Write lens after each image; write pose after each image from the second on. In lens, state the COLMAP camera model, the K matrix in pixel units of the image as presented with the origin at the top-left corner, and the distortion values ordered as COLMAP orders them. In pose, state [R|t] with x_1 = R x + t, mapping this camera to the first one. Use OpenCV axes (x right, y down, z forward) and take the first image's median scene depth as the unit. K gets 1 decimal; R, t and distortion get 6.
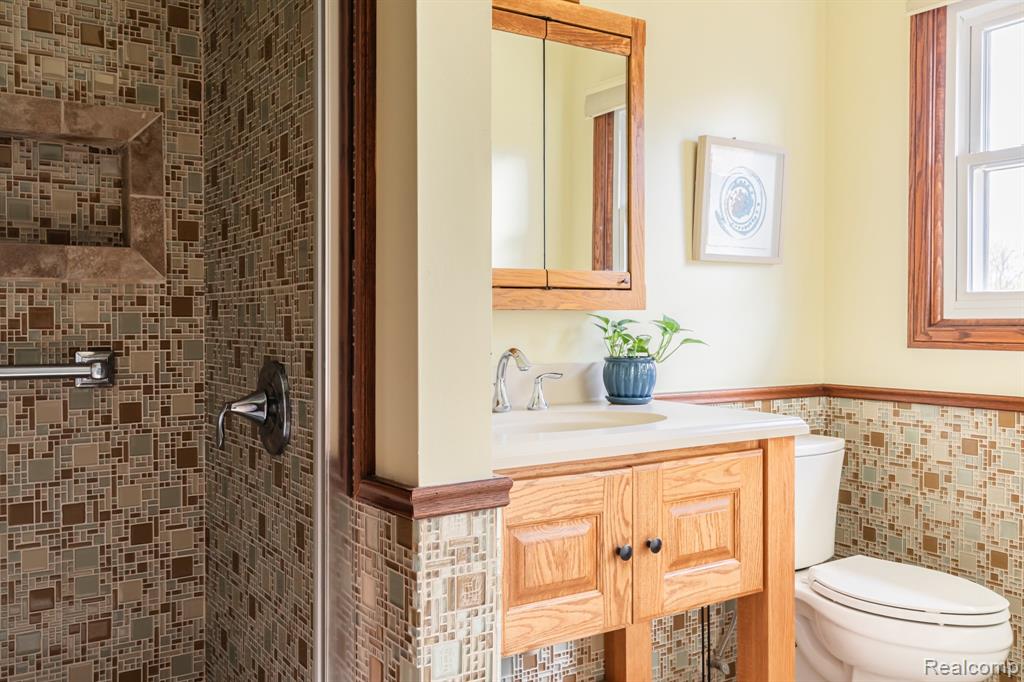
lens RADIAL K [[914.7, 0, 512.0], [0, 914.7, 341.0], [0, 0, 1]] dist [-0.001388, -0.002845]
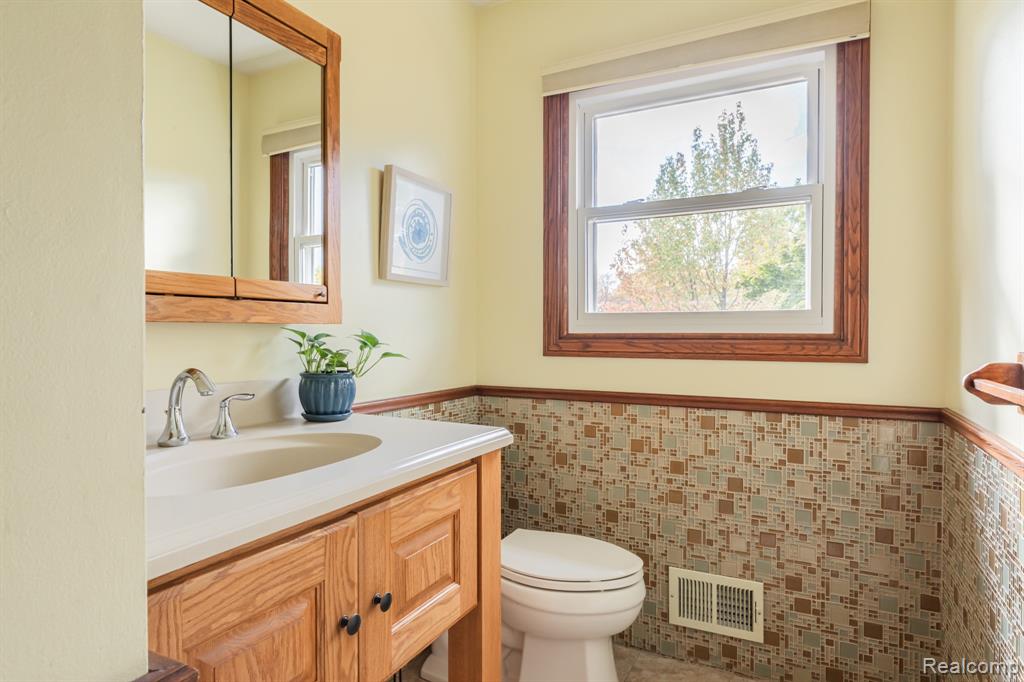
lens RADIAL K [[578.1, 0, 508.3], [0, 578.1, 339.2], [0, 0, 1]] dist [-0.002933, -0.000767]
pose [[0.874486, -0.002755, 0.485042, -0.001665], [0.007861, 0.999933, -0.008493, -0.010769], [-0.484986, 0.011240, 0.874449, 0.363882]]
